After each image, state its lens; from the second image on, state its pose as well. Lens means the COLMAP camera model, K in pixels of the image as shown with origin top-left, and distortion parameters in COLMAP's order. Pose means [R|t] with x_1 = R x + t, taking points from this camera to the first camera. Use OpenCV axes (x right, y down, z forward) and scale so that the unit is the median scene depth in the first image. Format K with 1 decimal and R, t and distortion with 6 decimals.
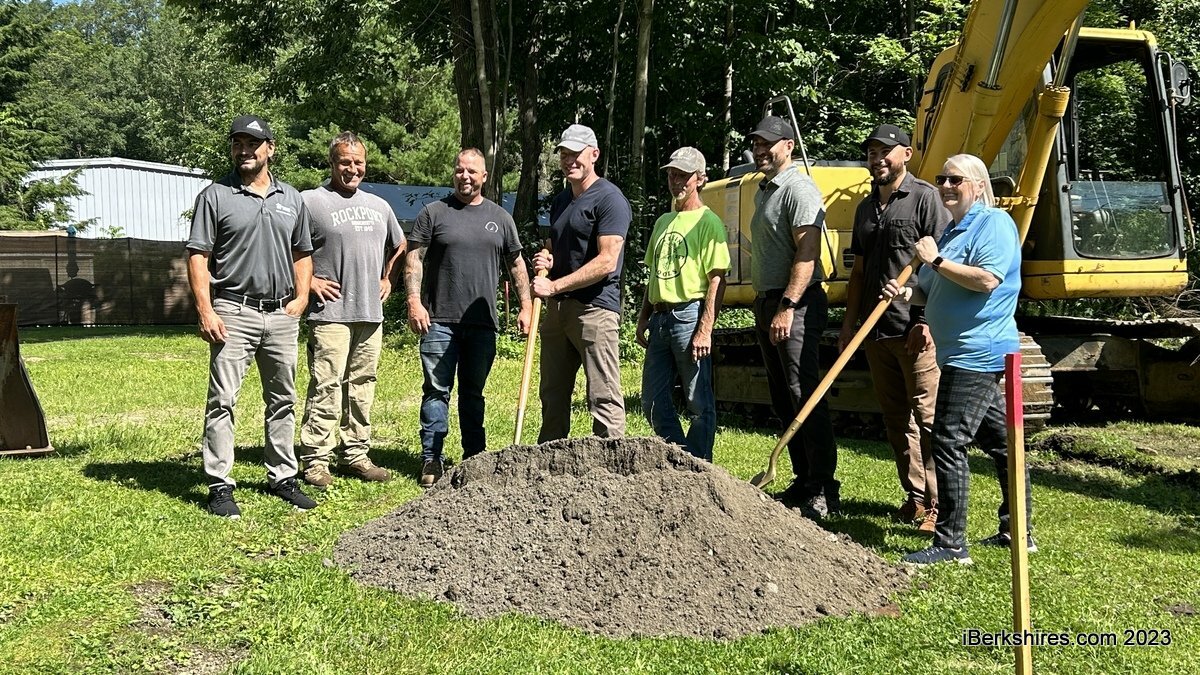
lens RADIAL K [[1470.9, 0, 600.0], [0, 1470.9, 337.5], [0, 0, 1]] dist [0.237960, -0.569015]
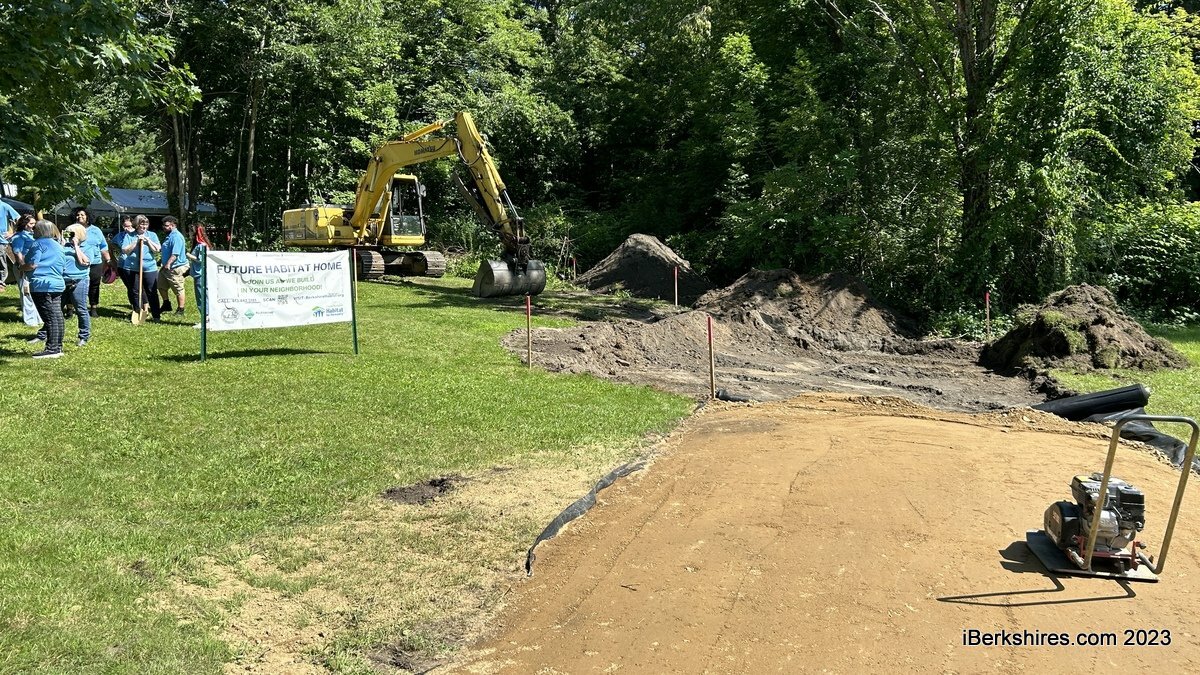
lens RADIAL K [[947.2, 0, 600.0], [0, 947.2, 337.5], [0, 0, 1]] dist [-0.001633, -0.000495]
pose [[0.913045, -0.018009, 0.407461, -0.209176], [-0.006259, 0.998288, 0.058147, 0.067537], [-0.407810, -0.055641, 0.911370, -1.502290]]
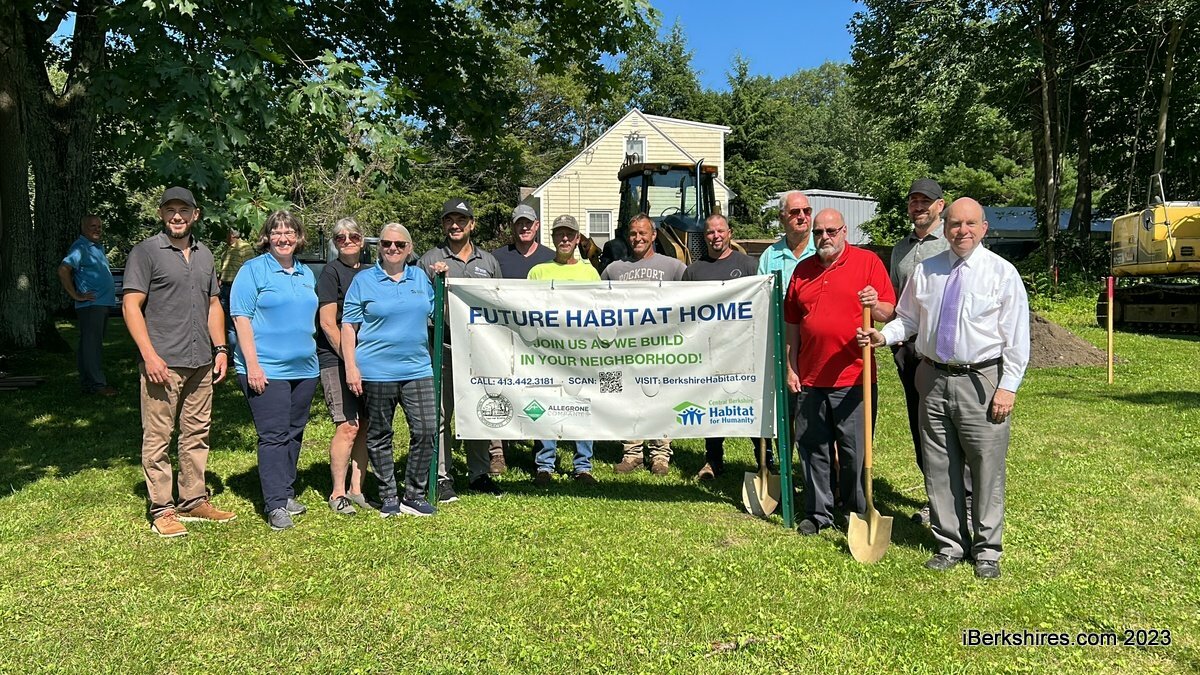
lens RADIAL K [[1188.0, 0, 600.0], [0, 1188.0, 337.5], [0, 0, 1]] dist [0.077077, -0.000079]
pose [[0.887699, 0.029900, -0.459453, 0.218504], [-0.023158, 0.999526, 0.020304, 0.051535], [0.459842, -0.007384, 0.887970, -0.879463]]
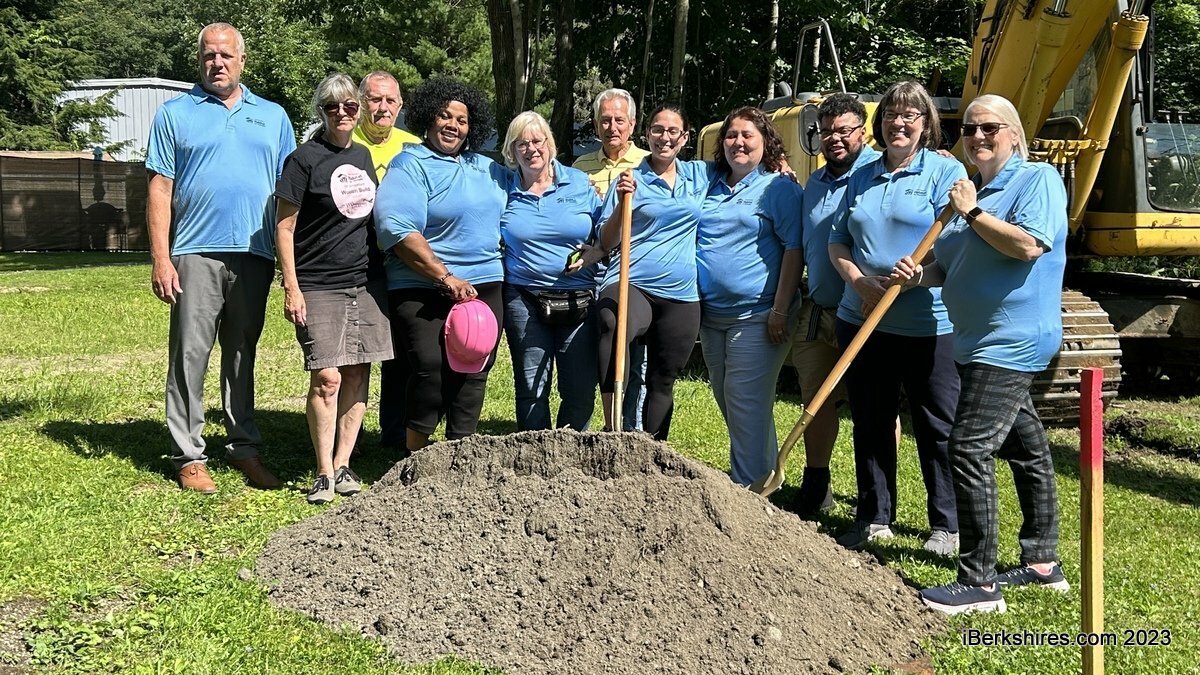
lens RADIAL K [[1470.6, 0, 604.9], [0, 1470.6, 303.7], [0, 0, 1]] dist [0.206738, -0.477084]
pose [[0.999383, 0.019318, -0.029341, 0.024009], [-0.018540, 0.999476, 0.026548, -0.015712], [0.029838, -0.025987, 0.999217, 0.107141]]
